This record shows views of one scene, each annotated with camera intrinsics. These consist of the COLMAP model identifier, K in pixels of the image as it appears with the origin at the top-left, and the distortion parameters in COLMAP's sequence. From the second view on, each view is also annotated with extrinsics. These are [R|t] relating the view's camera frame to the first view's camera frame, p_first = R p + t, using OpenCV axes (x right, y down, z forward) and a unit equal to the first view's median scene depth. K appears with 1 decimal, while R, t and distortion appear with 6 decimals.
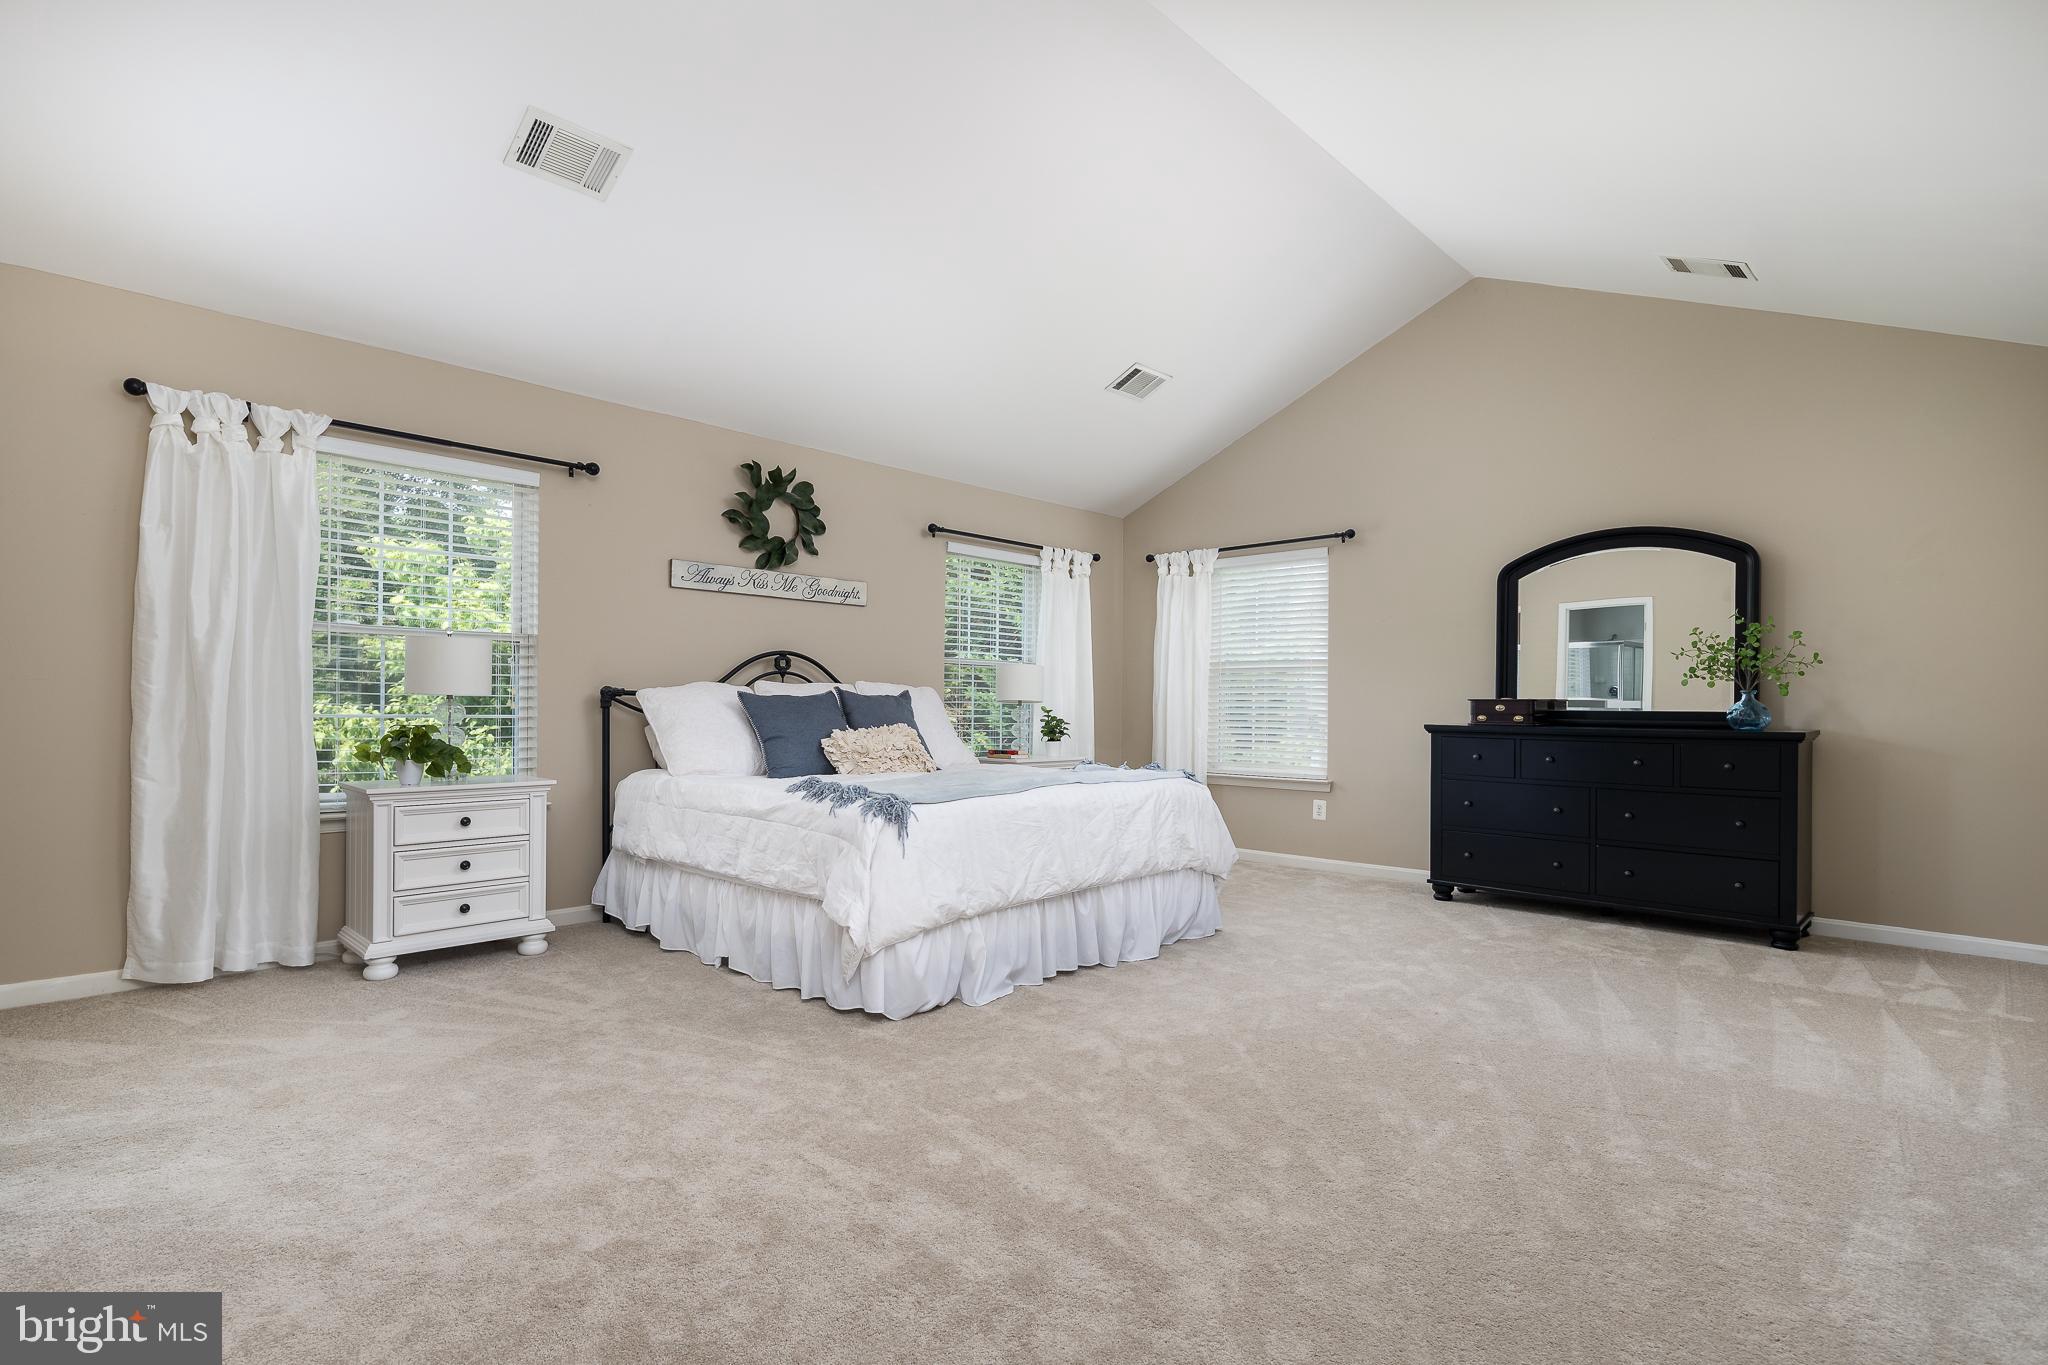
lens RADIAL K [[993.5, 0, 1005.6], [0, 993.5, 693.0], [0, 0, 1]] dist [0.002958, -0.003140]
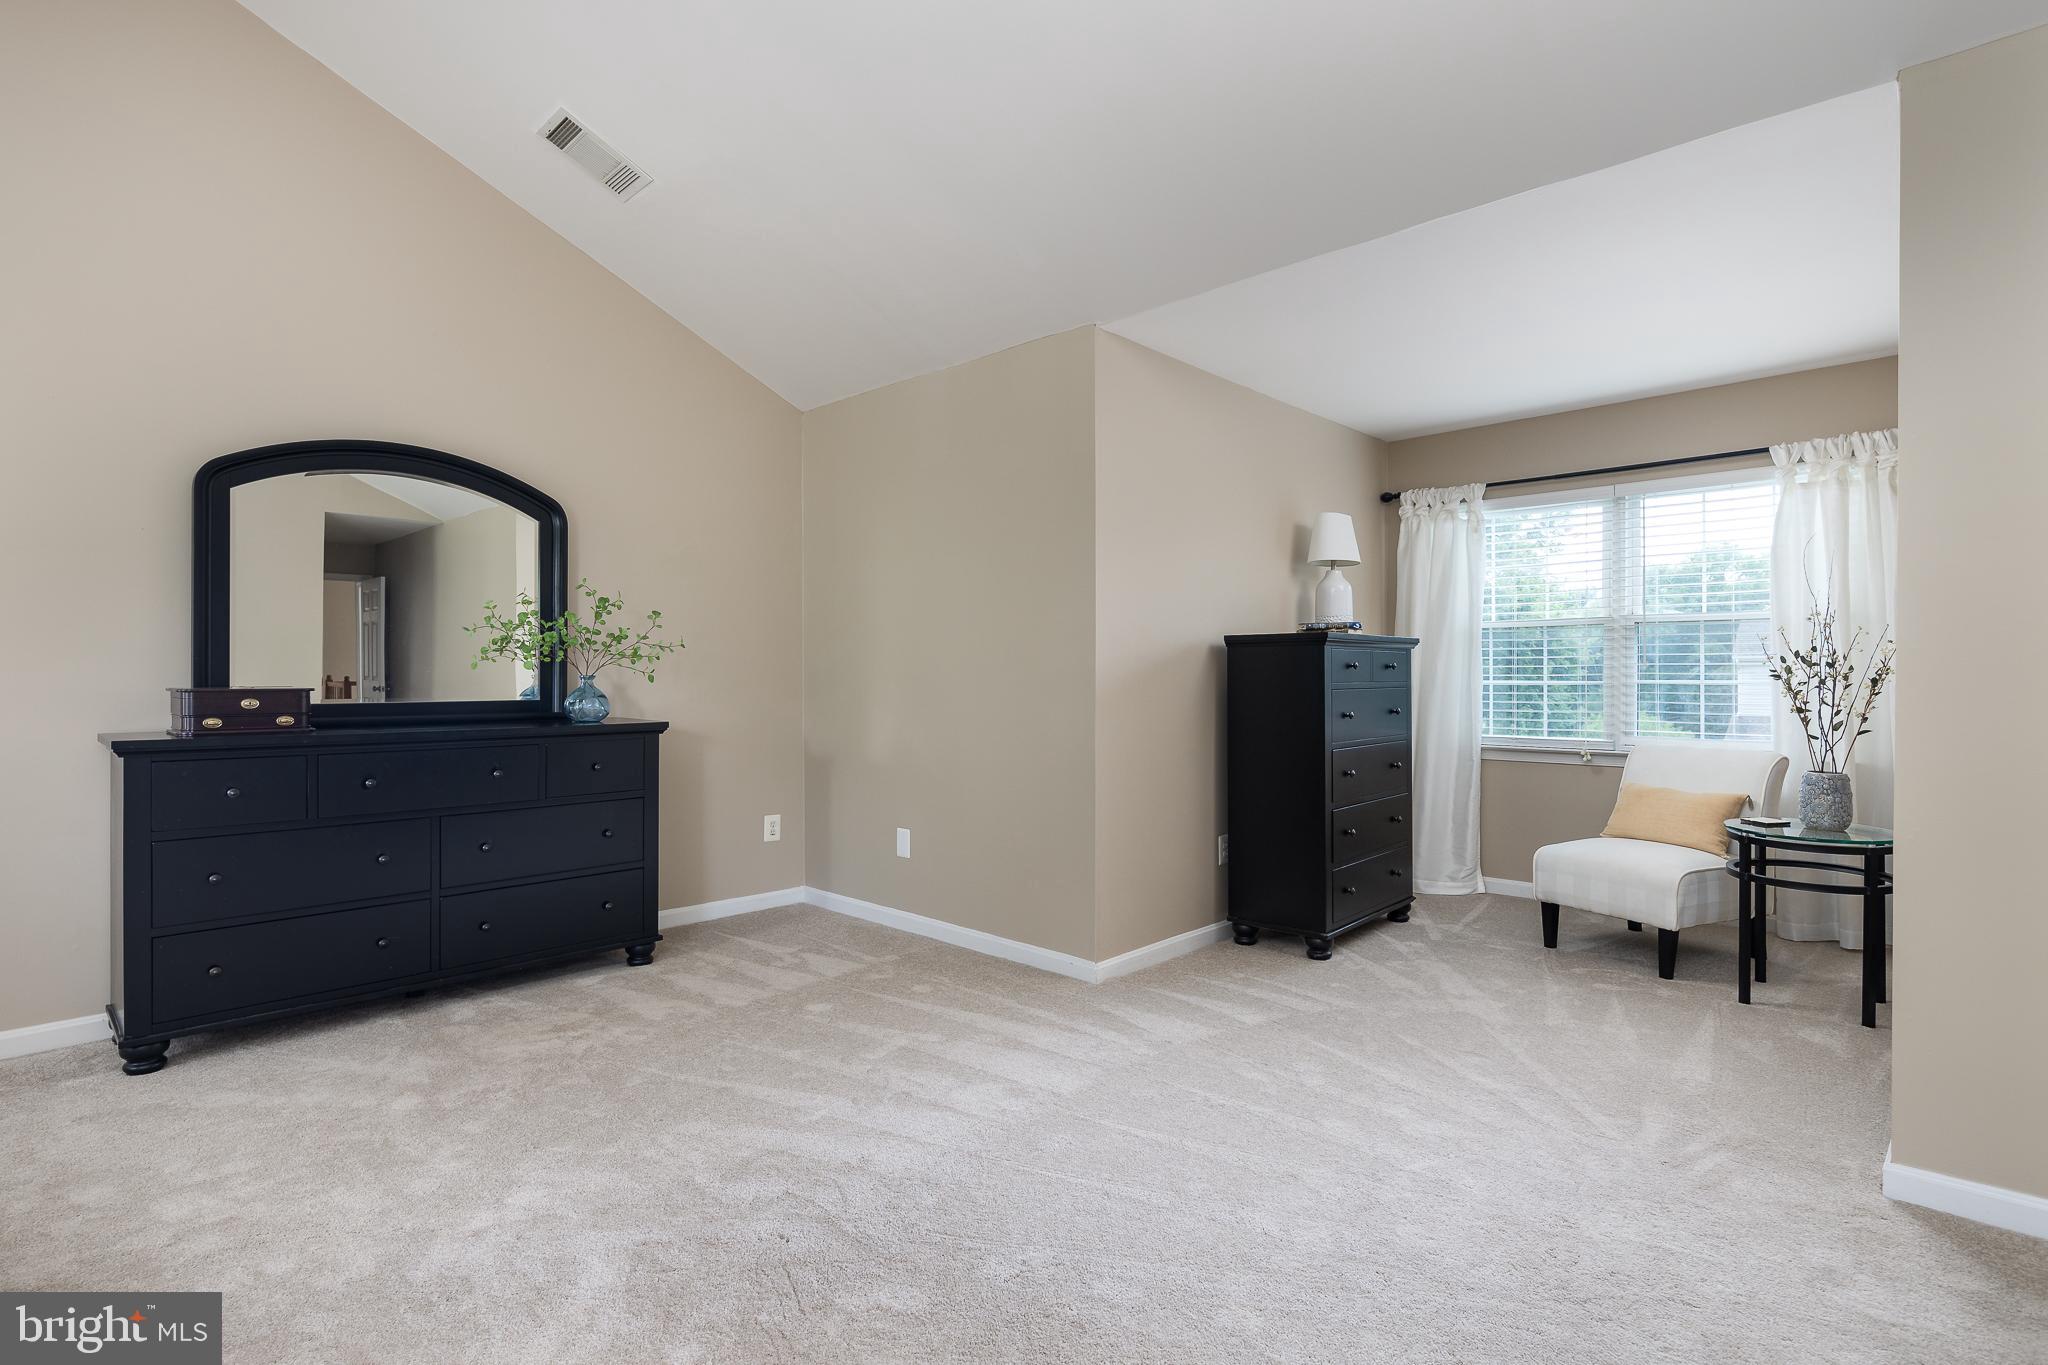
lens RADIAL K [[993.5, 0, 1003.1], [0, 993.5, 681.6], [0, 0, 1]] dist [0.002958, -0.003140]
pose [[-0.016307, -0.005452, 0.999852, -0.123908], [-0.006431, 0.999965, 0.005347, -0.005586], [-0.999846, -0.006343, -0.016341, 0.729954]]
